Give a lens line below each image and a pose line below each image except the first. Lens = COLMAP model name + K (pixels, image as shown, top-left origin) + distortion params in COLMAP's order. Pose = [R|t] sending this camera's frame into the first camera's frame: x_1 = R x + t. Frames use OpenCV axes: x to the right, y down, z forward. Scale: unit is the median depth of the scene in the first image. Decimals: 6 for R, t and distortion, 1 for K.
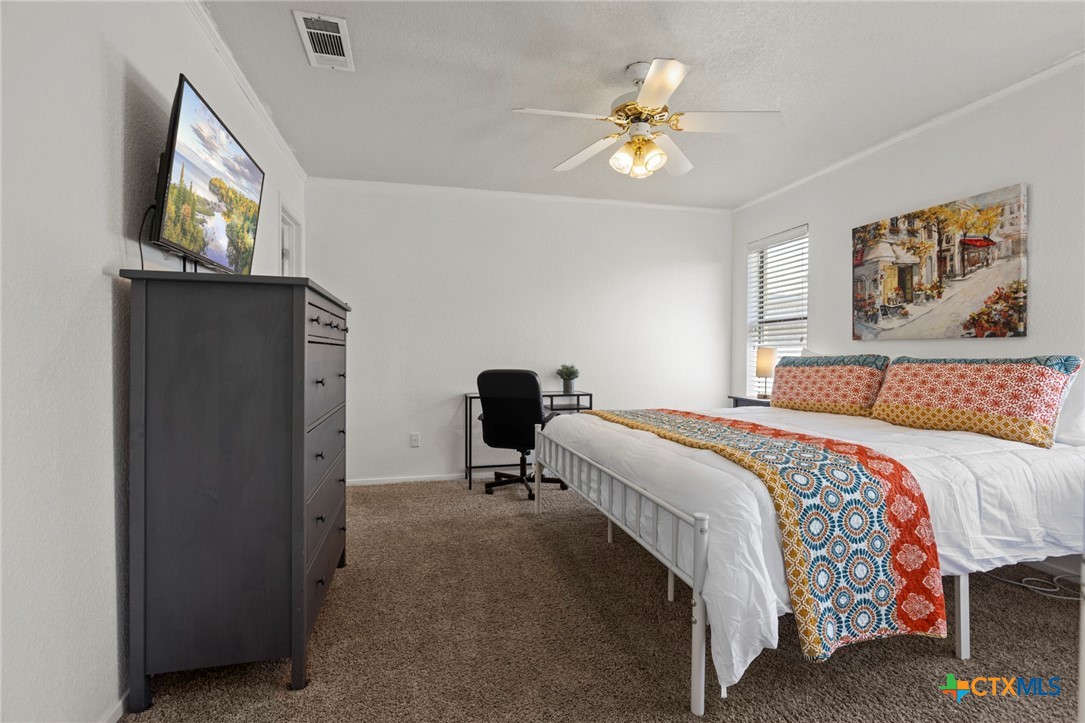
lens RADIAL K [[513.9, 0, 542.2], [0, 513.9, 359.4], [0, 0, 1]] dist [-0.012968, 0.002588]
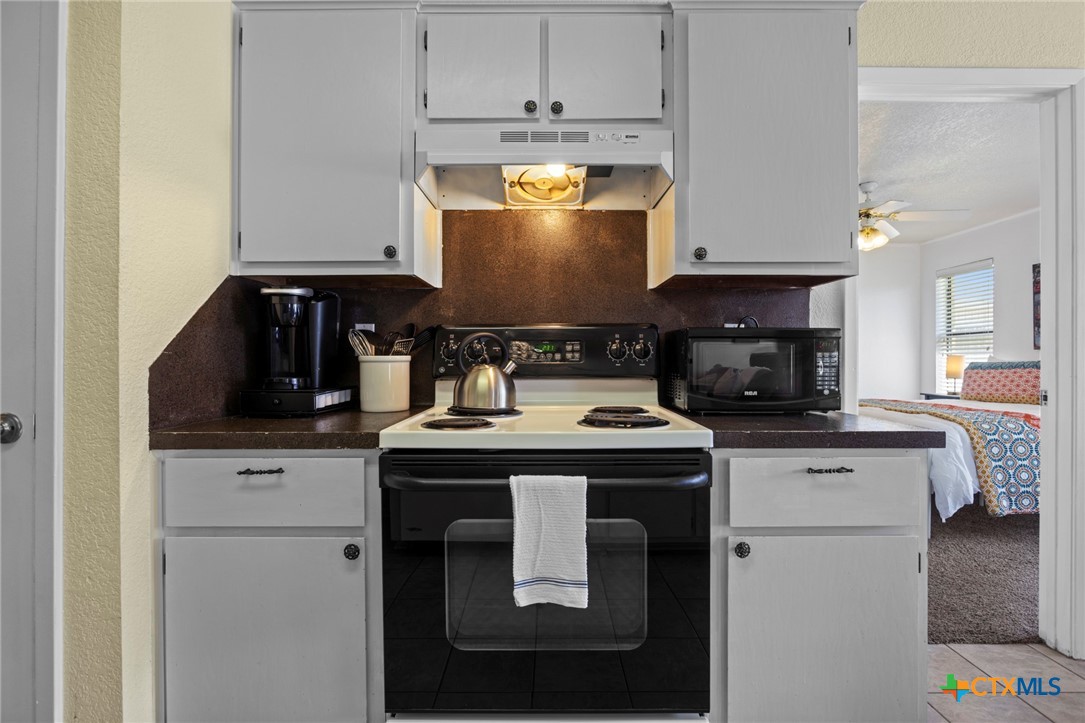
lens RADIAL K [[513.9, 0, 540.5], [0, 513.9, 355.6], [0, 0, 1]] dist [-0.012968, 0.002588]
pose [[0.967488, 0.000957, -0.252914, -0.345895], [-0.005638, 0.999826, -0.017784, 0.009491], [0.252853, 0.018632, 0.967325, -0.702852]]
